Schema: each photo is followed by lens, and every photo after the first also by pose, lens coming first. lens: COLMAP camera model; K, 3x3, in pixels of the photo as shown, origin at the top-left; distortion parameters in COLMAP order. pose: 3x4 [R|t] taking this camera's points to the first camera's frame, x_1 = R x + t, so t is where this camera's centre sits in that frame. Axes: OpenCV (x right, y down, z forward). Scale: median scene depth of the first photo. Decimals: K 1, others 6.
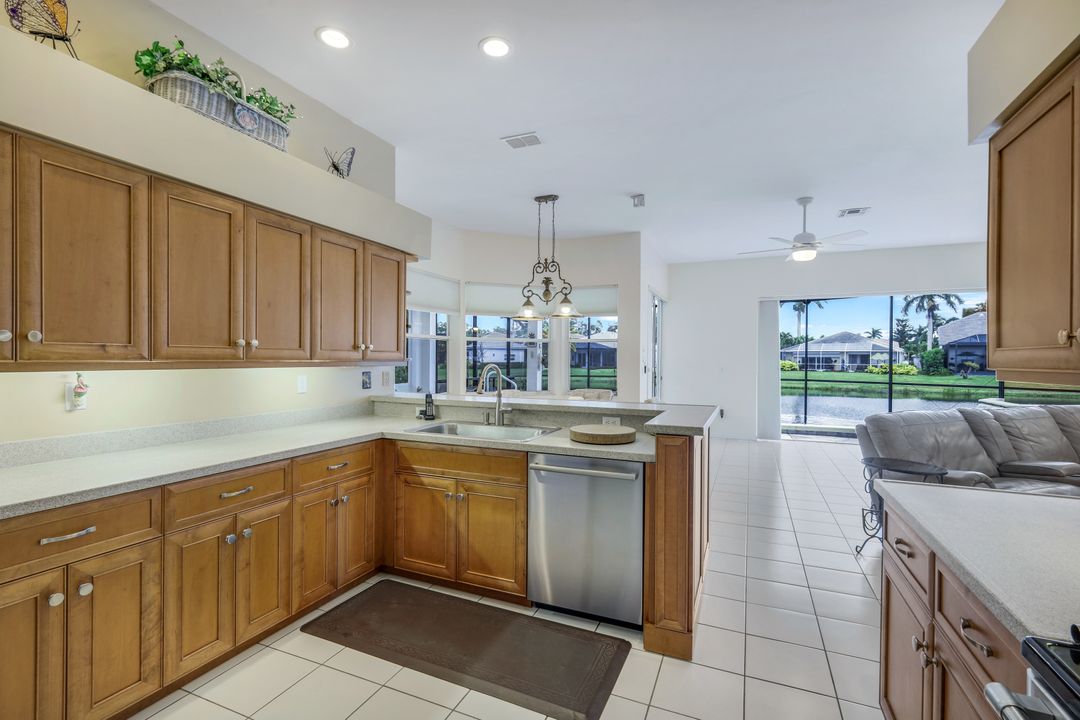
lens RADIAL K [[485.6, 0, 537.5], [0, 485.6, 364.5], [0, 0, 1]] dist [0.001286, 0.000275]
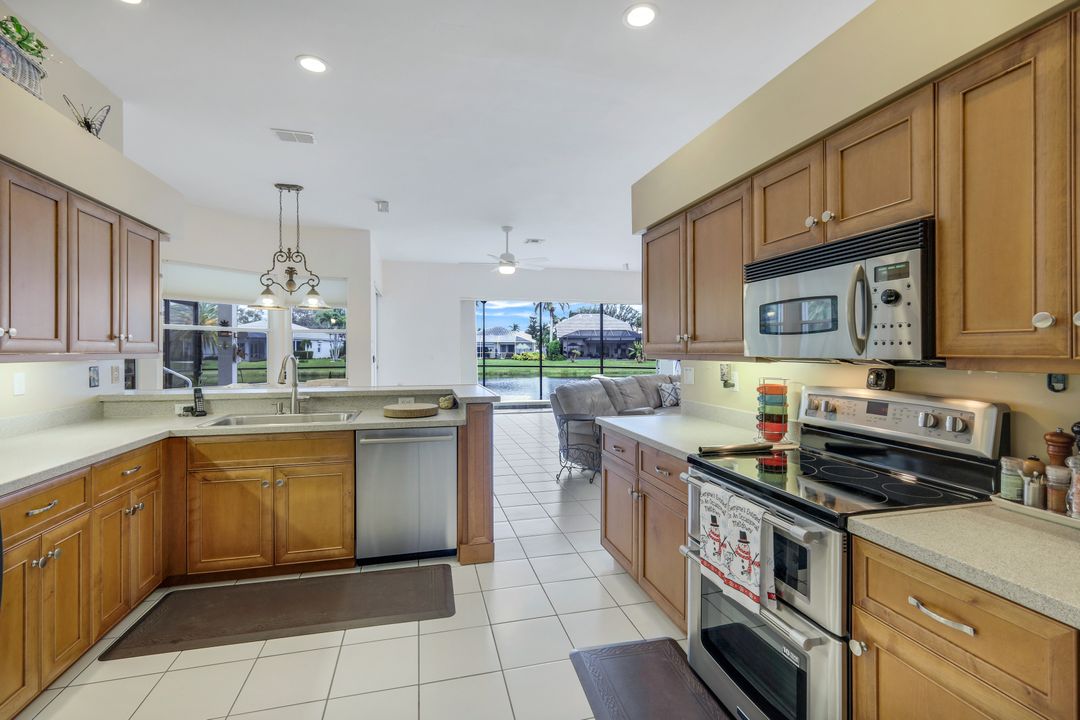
lens RADIAL K [[479.5, 0, 541.2], [0, 479.5, 353.5], [0, 0, 1]] dist [0.001345, -0.000004]
pose [[0.788565, -0.010971, 0.614853, -0.254082], [0.012221, 0.999923, 0.002168, 0.000234], [-0.614829, 0.005804, 0.788639, -0.115252]]
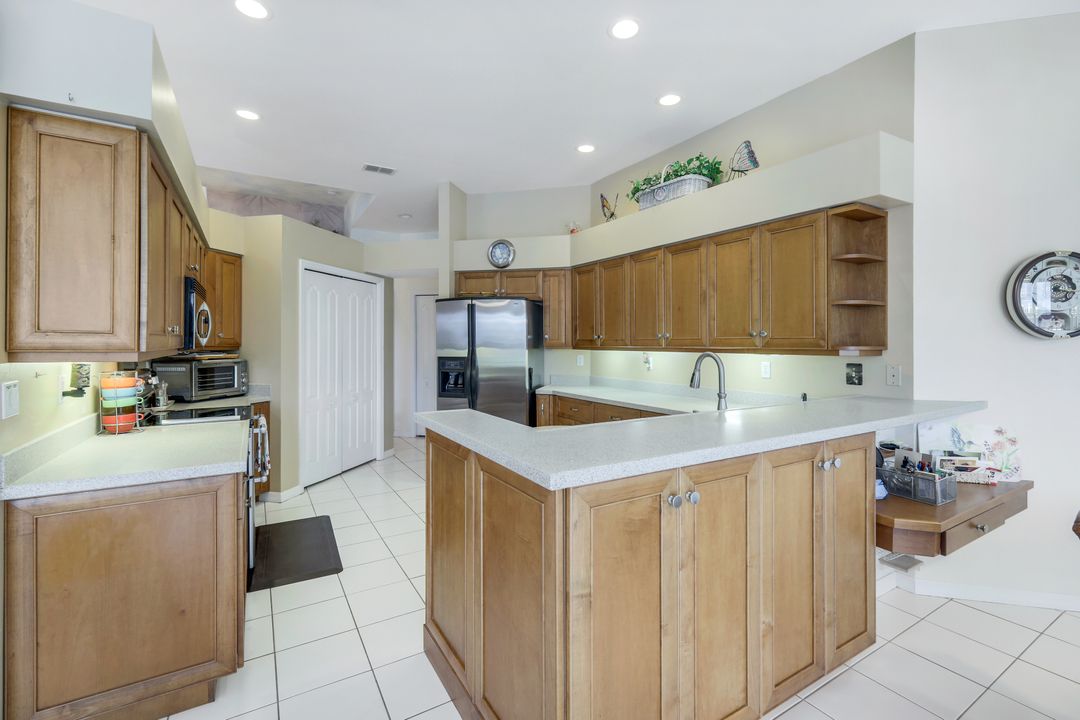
lens RADIAL K [[457.2, 0, 542.5], [0, 457.2, 343.0], [0, 0, 1]] dist [0.002041, 0.000180]
pose [[-0.578443, -0.009039, -0.815673, 0.560228], [-0.016832, 0.999858, 0.000856, -0.010281], [0.815549, 0.014225, -0.578513, 1.019922]]
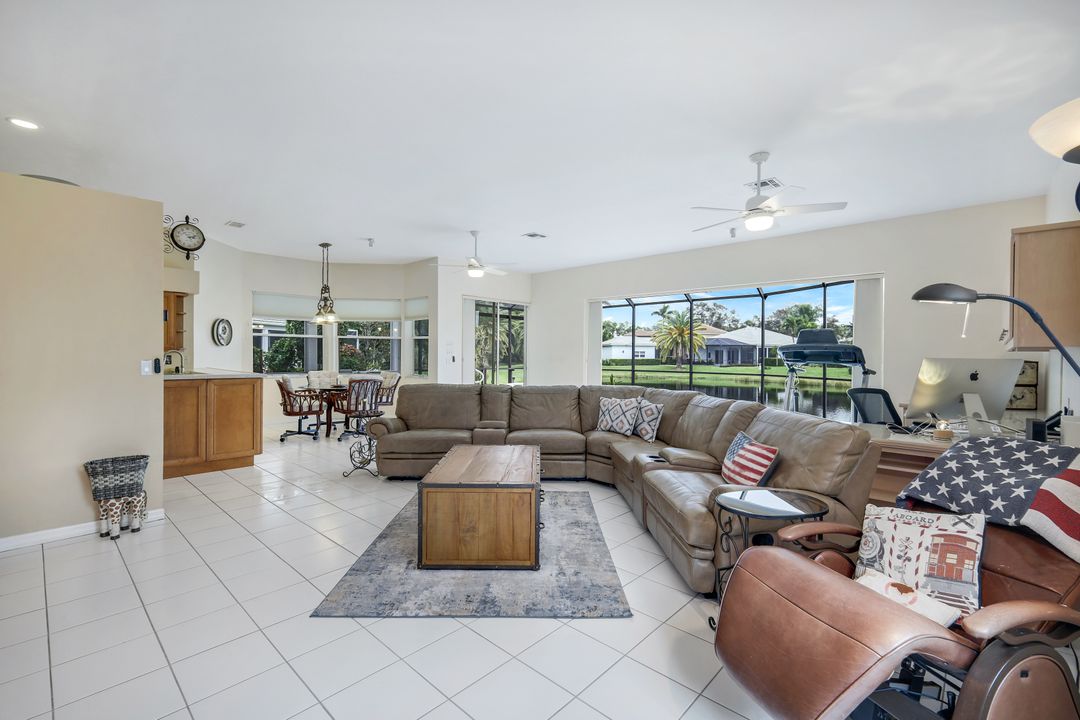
lens RADIAL K [[479.5, 0, 541.2], [0, 479.5, 353.5], [0, 0, 1]] dist [0.001345, -0.000004]
pose [[0.943222, 0.001668, -0.332160, 1.636520], [-0.007424, 0.999843, -0.016062, 0.026163], [0.332081, 0.017616, 0.943086, -0.275453]]
